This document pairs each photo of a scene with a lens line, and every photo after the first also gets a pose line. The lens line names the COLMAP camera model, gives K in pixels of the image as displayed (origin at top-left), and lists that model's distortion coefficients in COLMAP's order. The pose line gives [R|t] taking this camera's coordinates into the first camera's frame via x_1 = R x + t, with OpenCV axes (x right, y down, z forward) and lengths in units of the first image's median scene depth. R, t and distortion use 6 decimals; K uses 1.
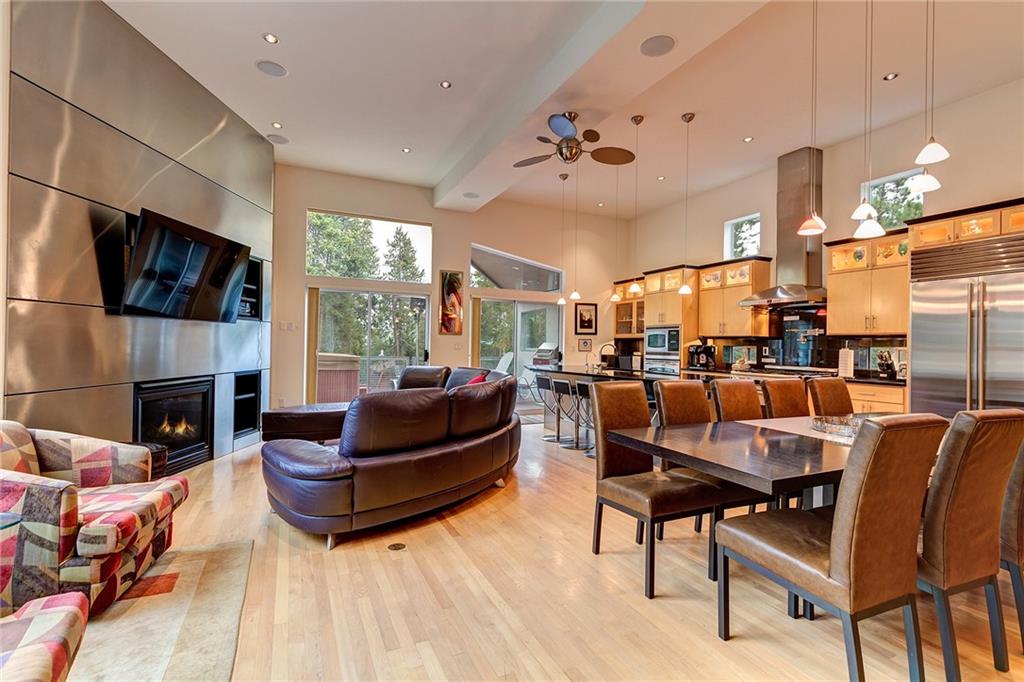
lens RADIAL K [[470.3, 0, 512.0], [0, 470.3, 341.0], [0, 0, 1]] dist [-0.001291, -0.000073]
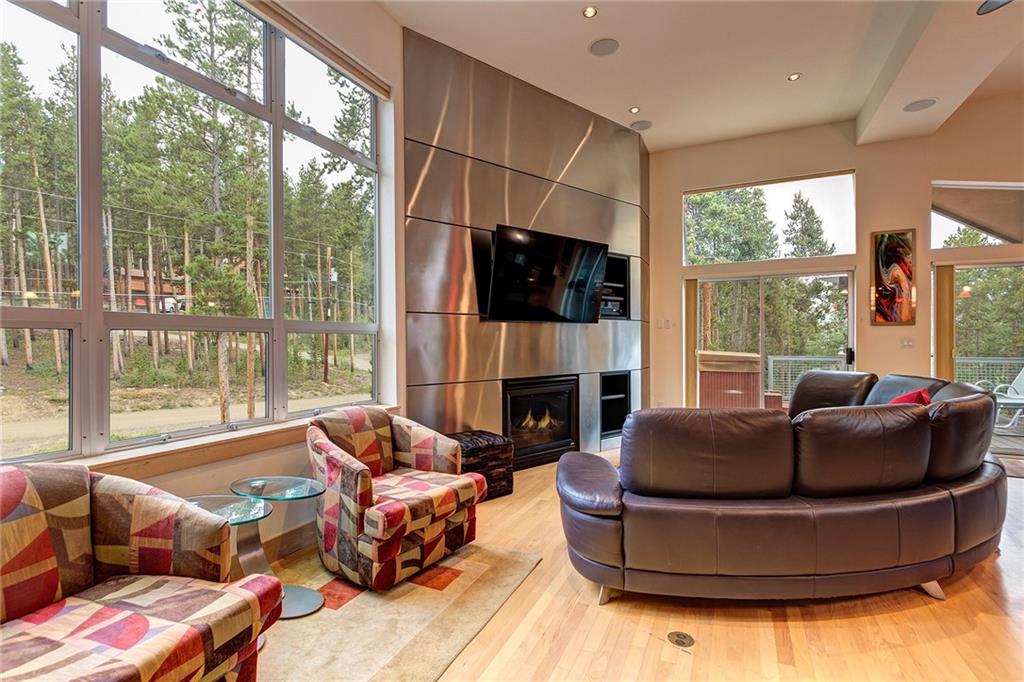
lens RADIAL K [[482.1, 0, 512.0], [0, 482.1, 341.0], [0, 0, 1]] dist [0.010380, -0.000221]
pose [[0.639095, -0.019071, -0.768892, 0.126100], [0.021779, 0.999740, -0.006694, 0.004144], [0.768820, -0.012467, 0.639344, 0.314846]]
